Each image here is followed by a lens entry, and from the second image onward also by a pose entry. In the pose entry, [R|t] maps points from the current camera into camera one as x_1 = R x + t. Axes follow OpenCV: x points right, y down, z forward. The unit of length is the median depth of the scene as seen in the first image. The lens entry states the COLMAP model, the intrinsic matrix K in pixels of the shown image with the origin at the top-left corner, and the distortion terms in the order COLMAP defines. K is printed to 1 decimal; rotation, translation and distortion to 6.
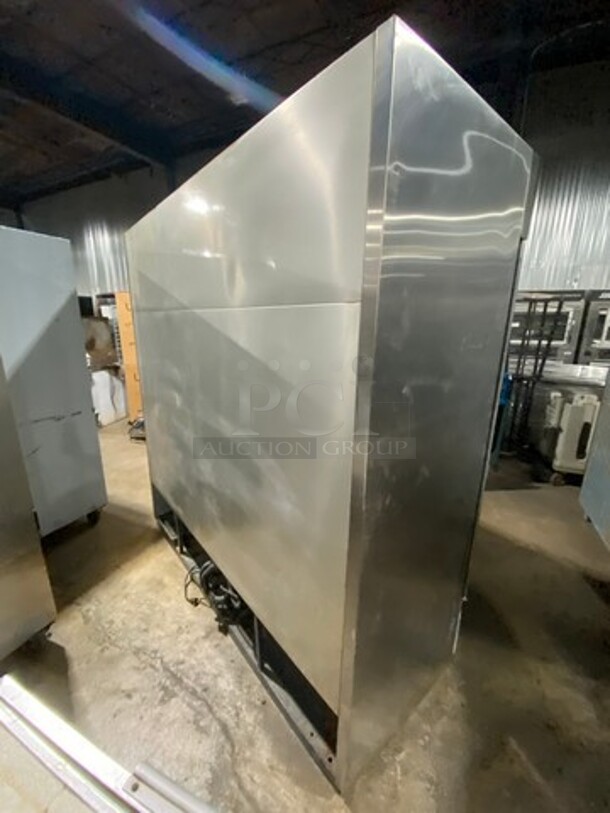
lens RADIAL K [[328.2, 0, 305.0], [0, 328.2, 406.5], [0, 0, 1]] dist [0.001589, -0.012132]
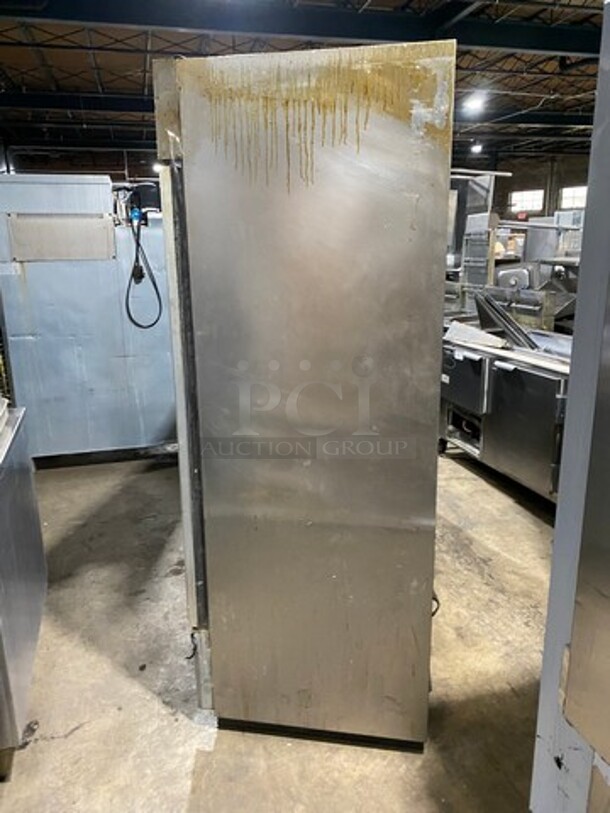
lens RADIAL K [[612.2, 0, 305.0], [0, 612.2, 406.5], [0, 0, 1]] dist [-0.002011, 0.000406]
pose [[-0.650463, -0.201773, 0.732247, -1.366323], [0.202404, 0.883160, 0.423156, -0.629910], [-0.732072, 0.423457, -0.533623, 2.190231]]
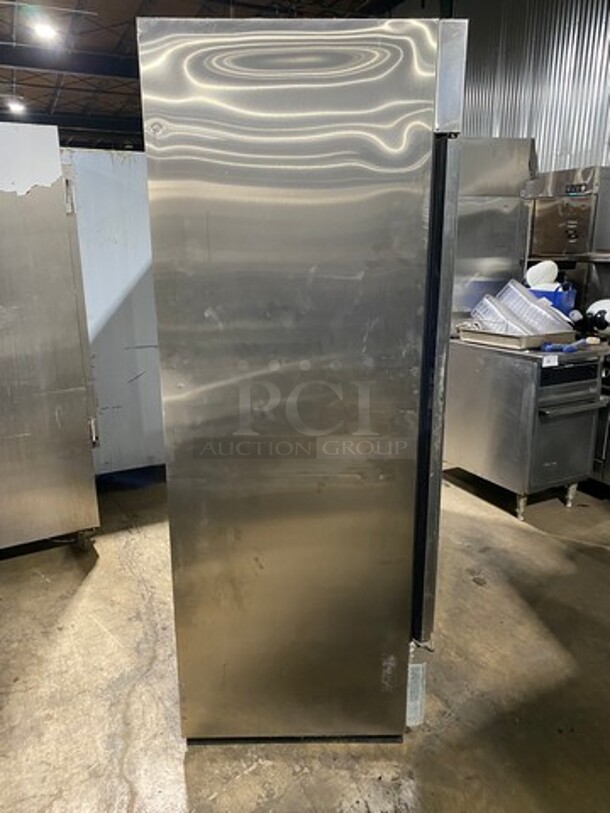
lens RADIAL K [[612.2, 0, 305.0], [0, 612.2, 406.5], [0, 0, 1]] dist [-0.002011, 0.000406]
pose [[0.772817, 0.151248, -0.616343, 0.926768], [-0.149279, 0.987259, 0.055092, 0.060458], [0.616822, 0.049431, 0.785549, -0.167785]]
